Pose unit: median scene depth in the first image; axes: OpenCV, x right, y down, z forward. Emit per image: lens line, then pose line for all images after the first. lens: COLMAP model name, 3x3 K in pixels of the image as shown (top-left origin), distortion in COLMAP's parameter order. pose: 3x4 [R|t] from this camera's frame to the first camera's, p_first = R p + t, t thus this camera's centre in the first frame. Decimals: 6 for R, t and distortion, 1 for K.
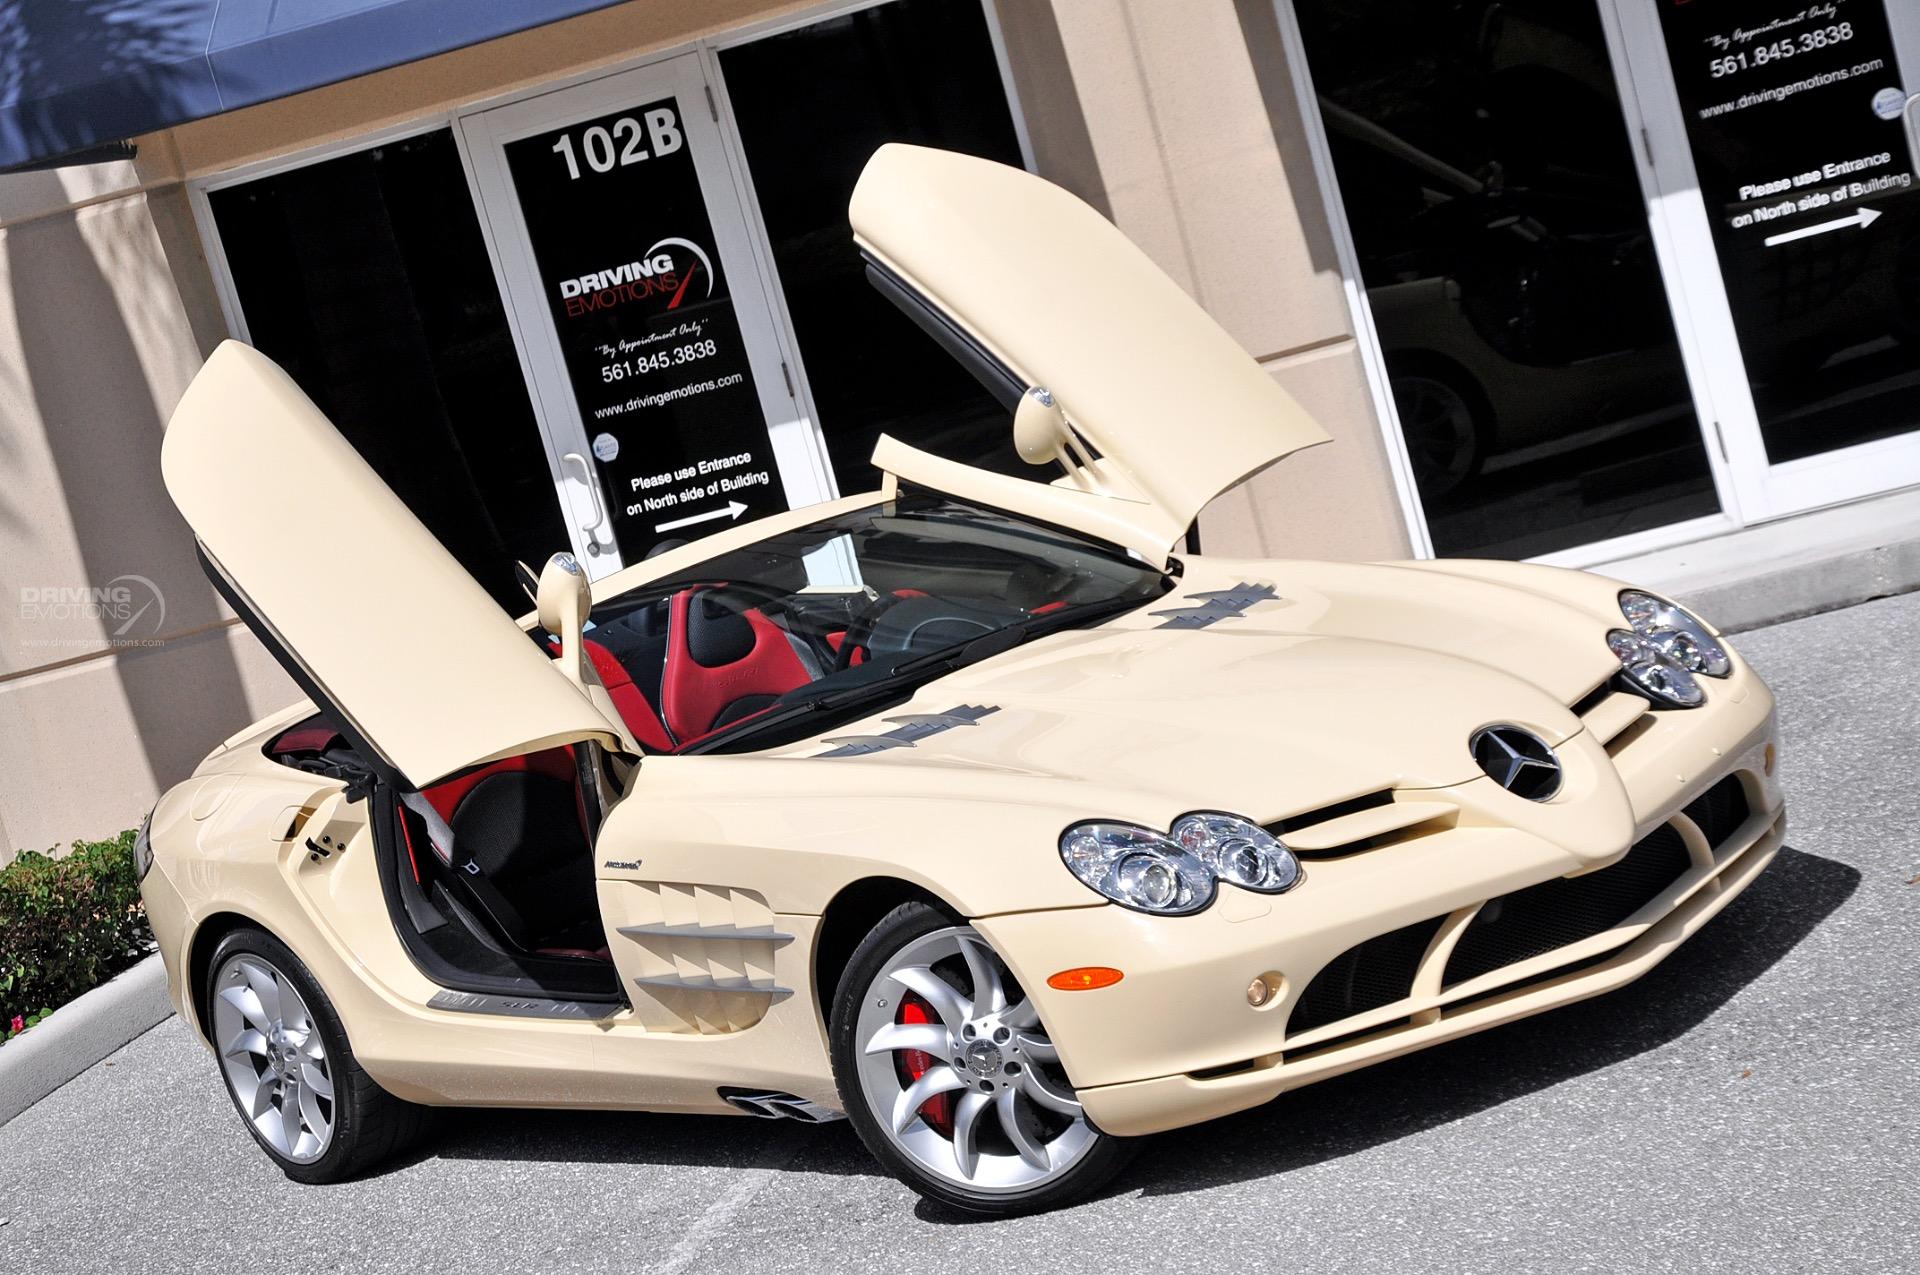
lens RADIAL K [[4658.4, 0, 960.0], [0, 4658.4, 637.5], [0, 0, 1]] dist [0.554357, 1.000434]
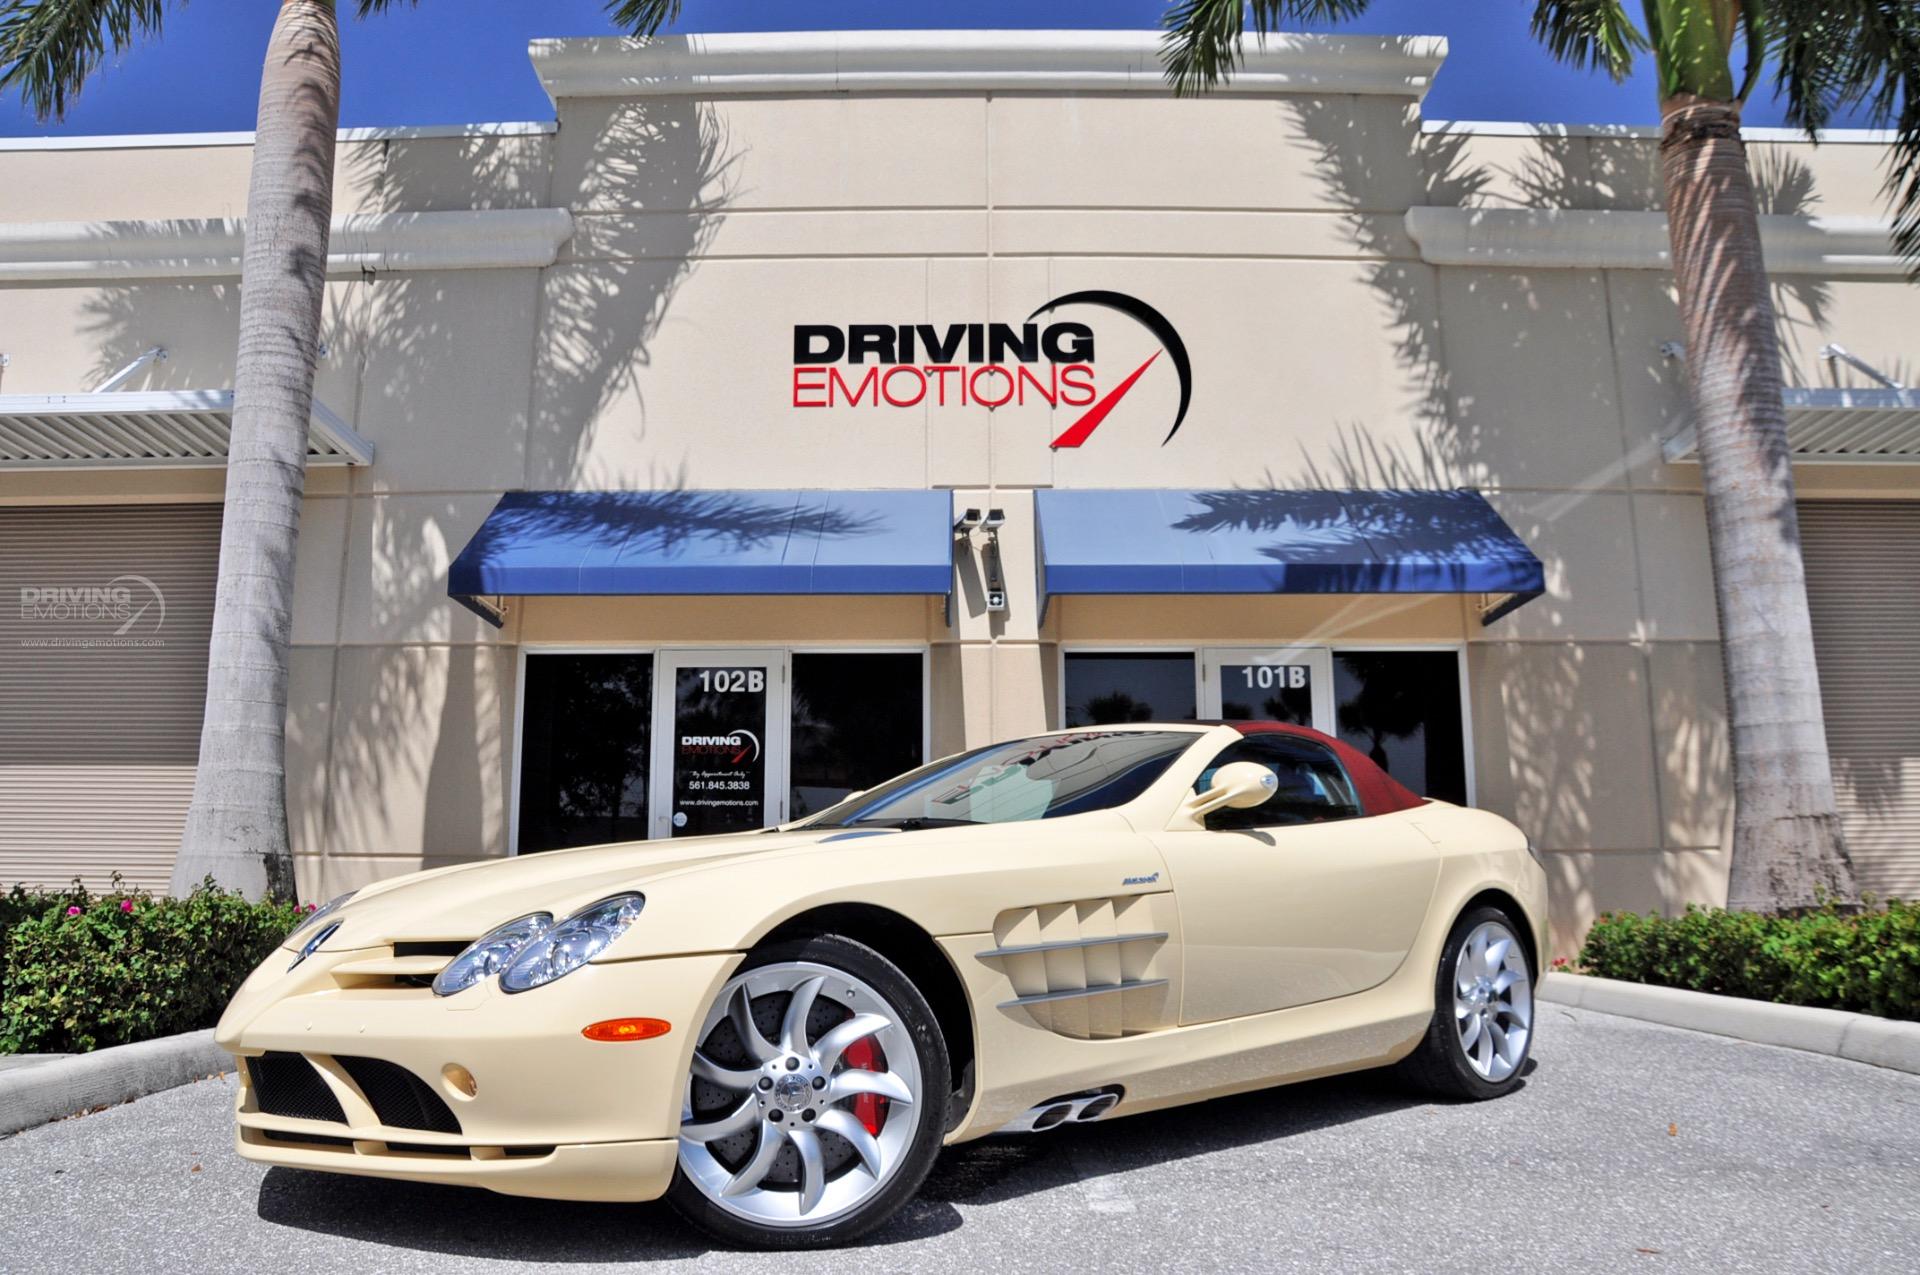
lens RADIAL K [[1471.2, 0, 954.1], [0, 1471.2, 649.7], [0, 0, 1]] dist [-0.171740, 0.121913]
pose [[0.927103, 0.304867, 0.218029, -0.184606], [-0.221858, 0.915225, -0.336366, 0.114902], [-0.302093, 0.263474, 0.916145, 0.536395]]
